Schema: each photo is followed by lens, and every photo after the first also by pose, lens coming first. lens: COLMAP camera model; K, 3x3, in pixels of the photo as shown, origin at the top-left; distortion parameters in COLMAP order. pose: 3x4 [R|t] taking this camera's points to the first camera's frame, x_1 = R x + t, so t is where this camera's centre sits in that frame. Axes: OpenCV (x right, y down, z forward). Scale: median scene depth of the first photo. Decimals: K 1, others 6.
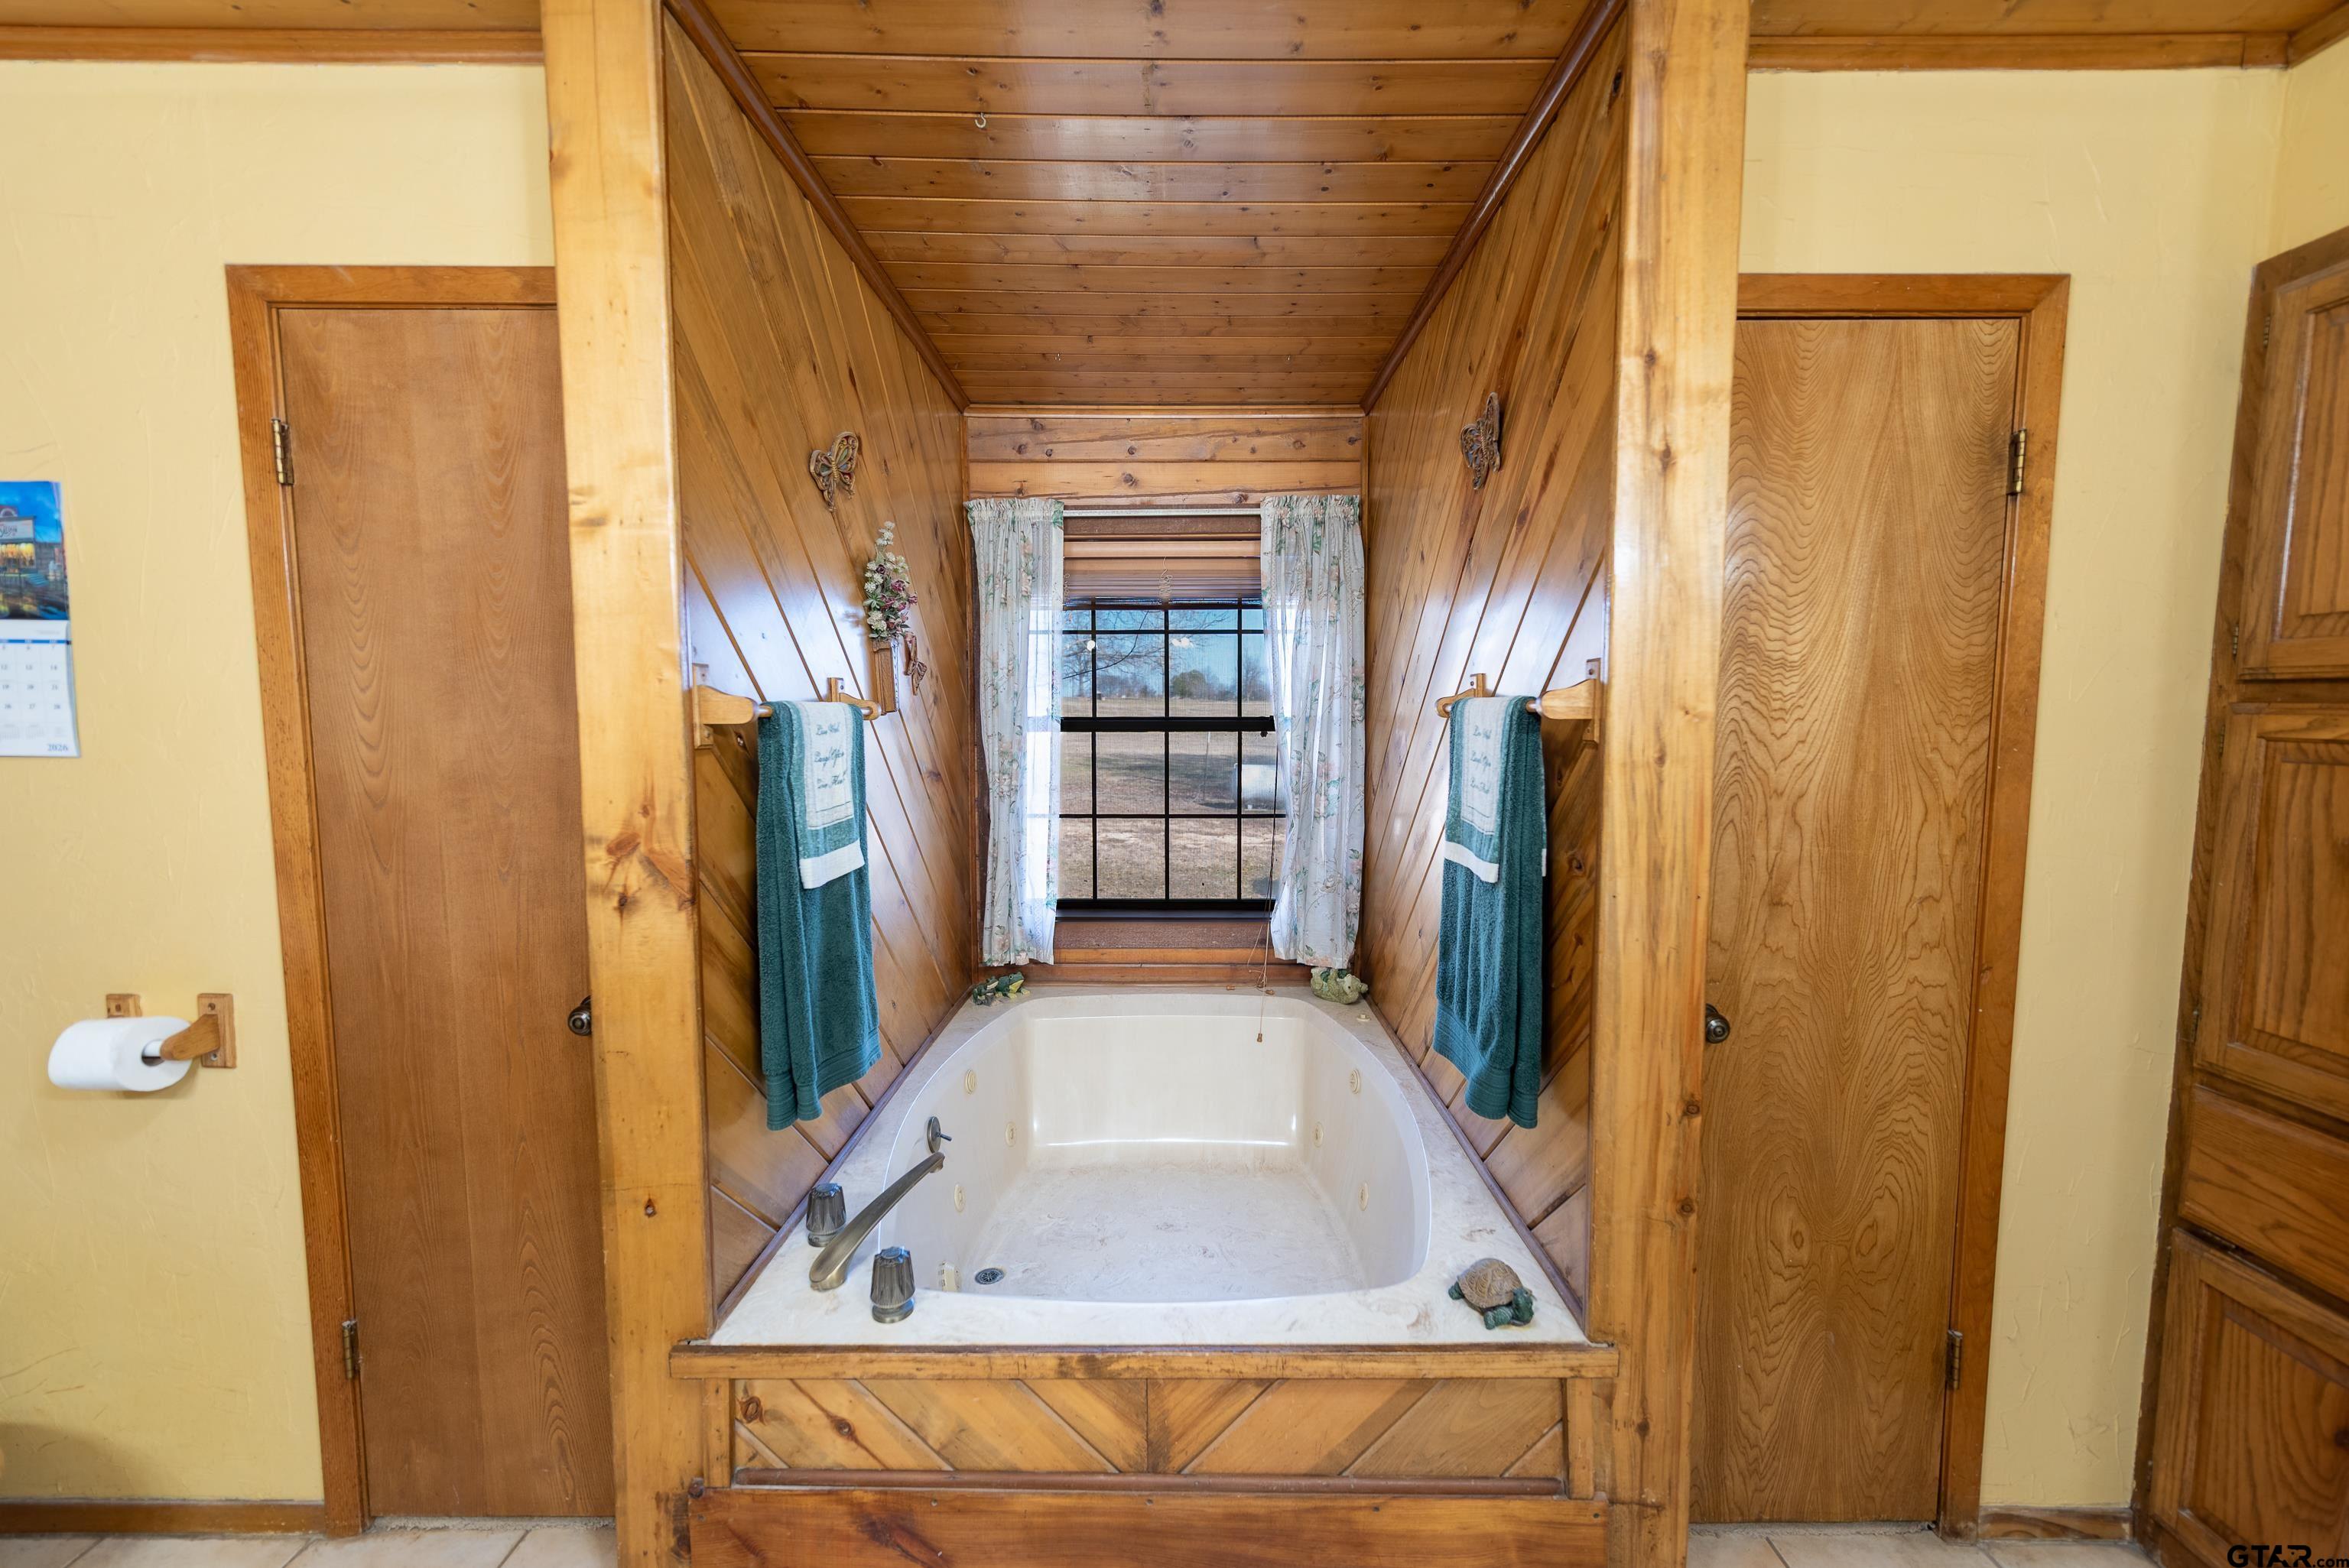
lens RADIAL K [[941.2, 0, 1172.9], [0, 941.2, 784.6], [0, 0, 1]] dist [0.009703, -0.004020]
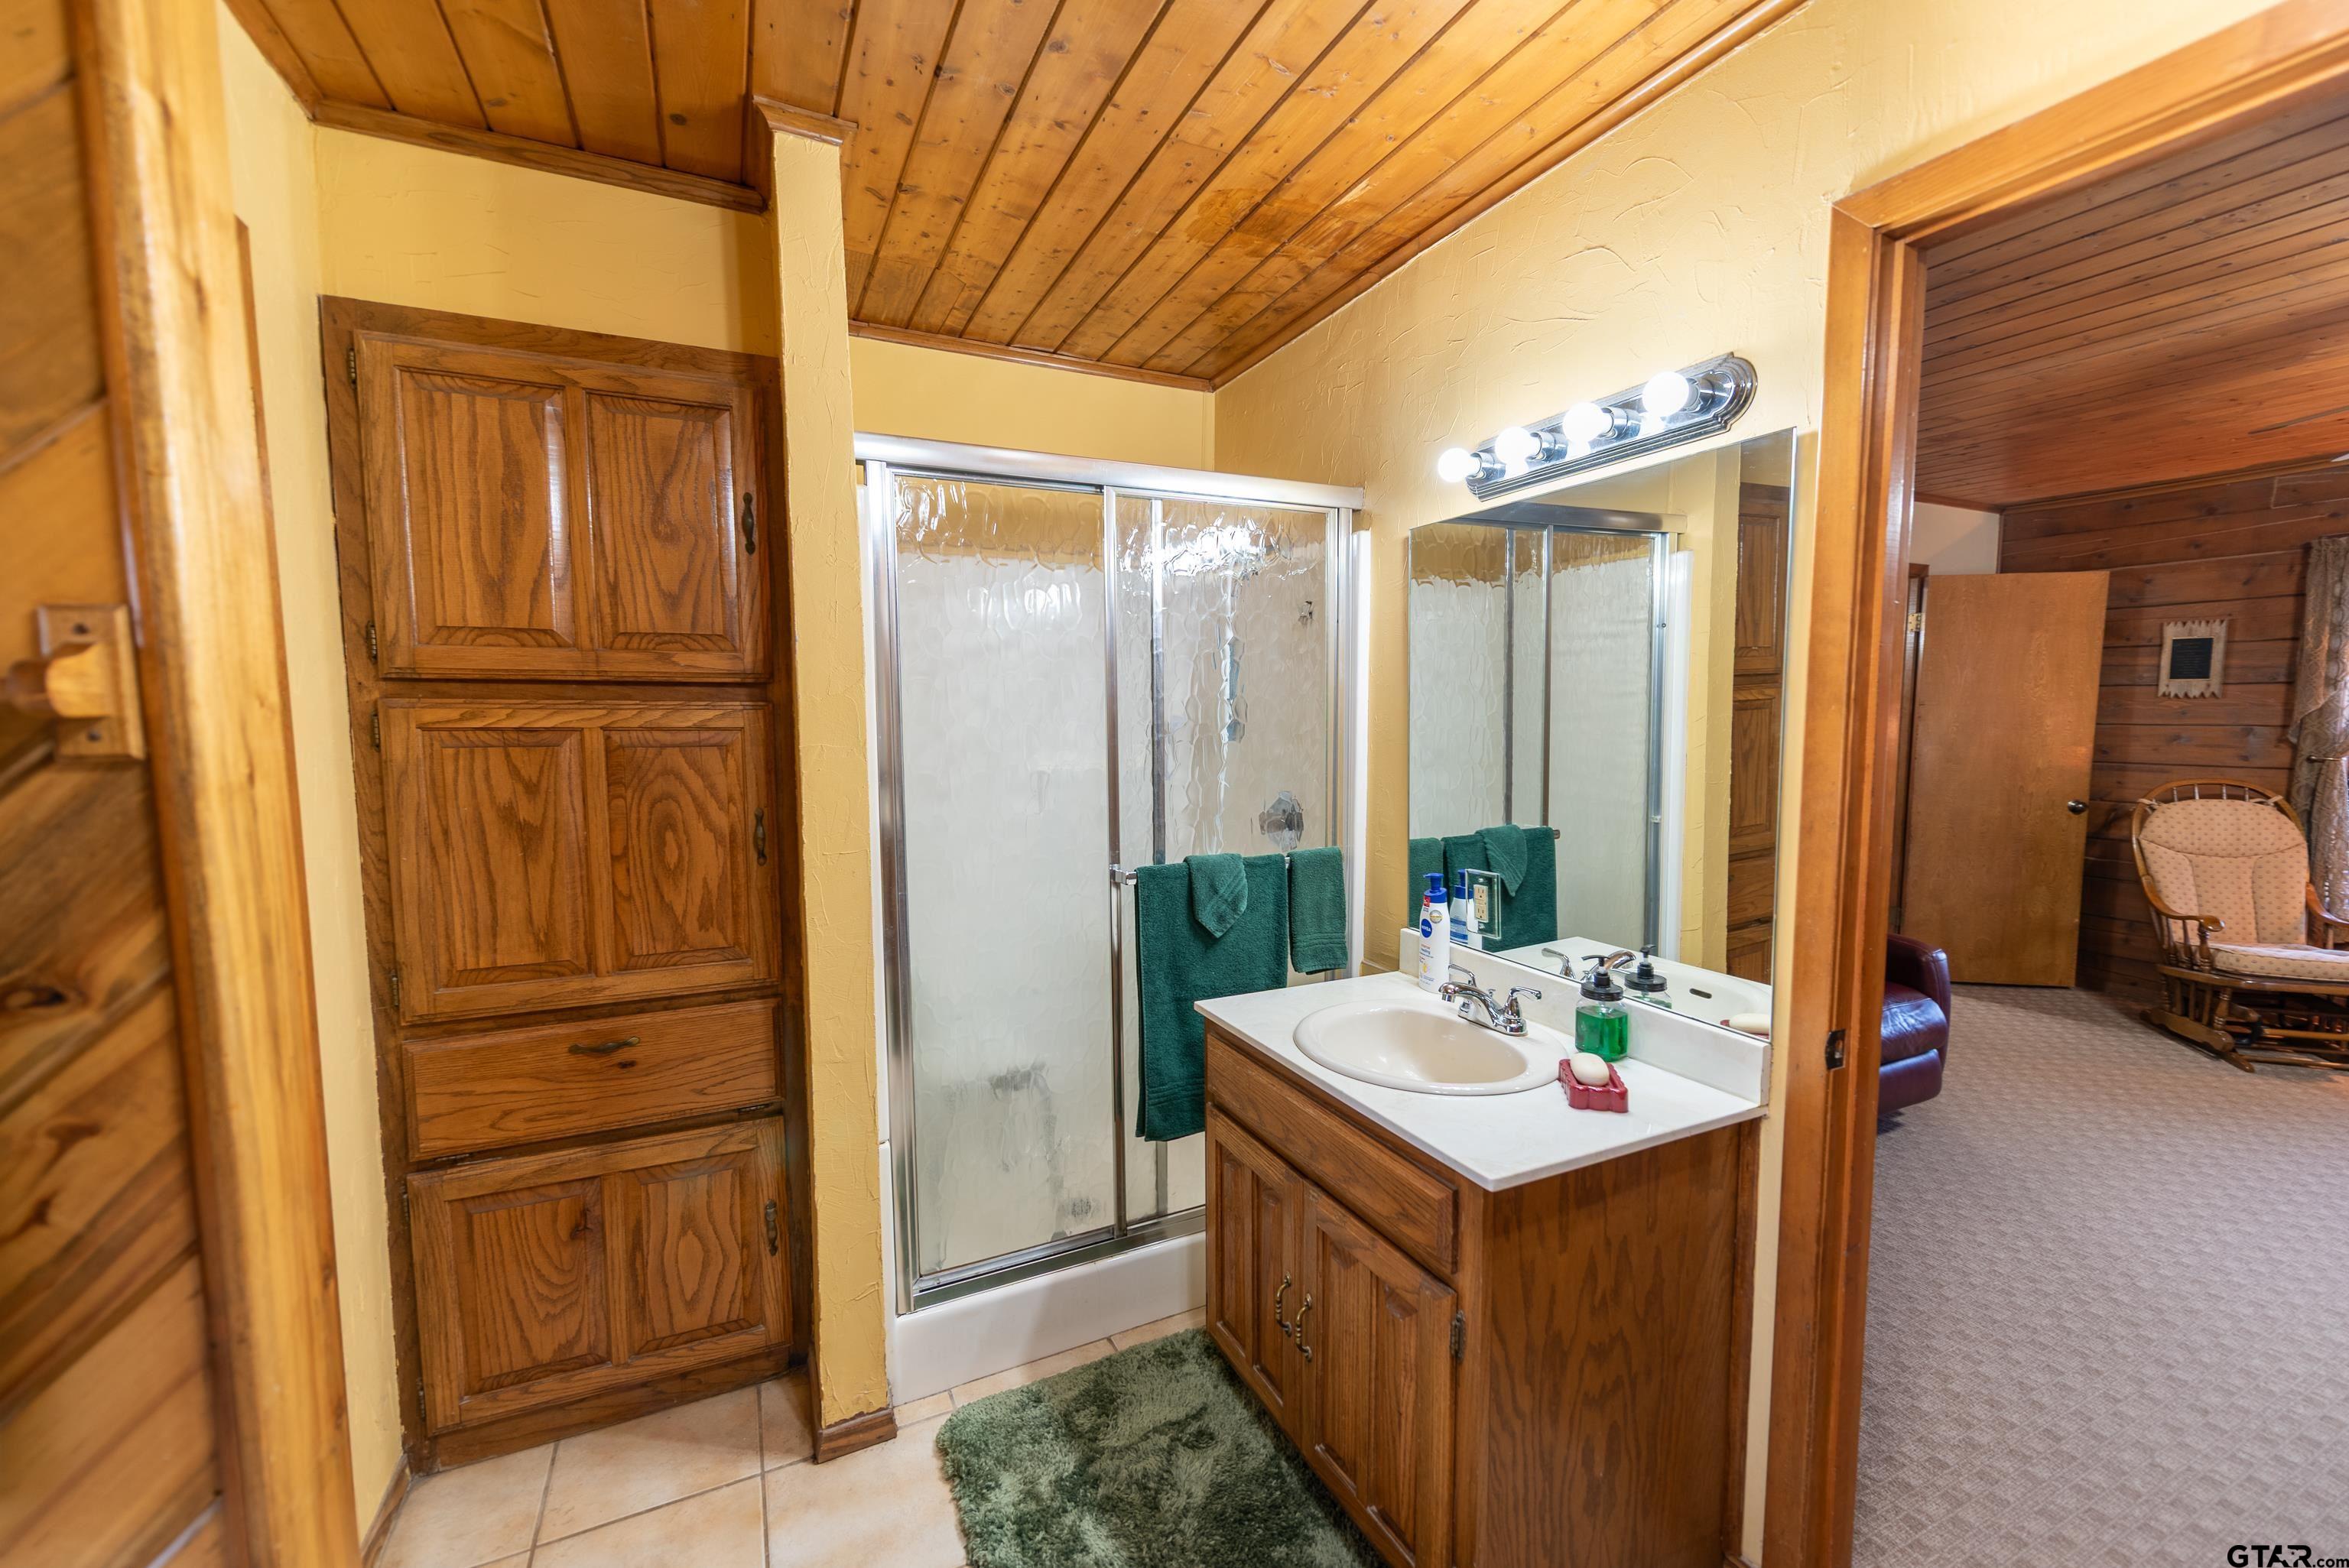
lens RADIAL K [[941.2, 0, 1172.6], [0, 941.2, 785.7], [0, 0, 1]] dist [0.009703, -0.004020]
pose [[-0.399795, -0.076416, 0.913414, -0.304314], [0.078028, 0.990064, 0.116981, -0.044765], [-0.913278, 0.118040, -0.389860, 0.636362]]
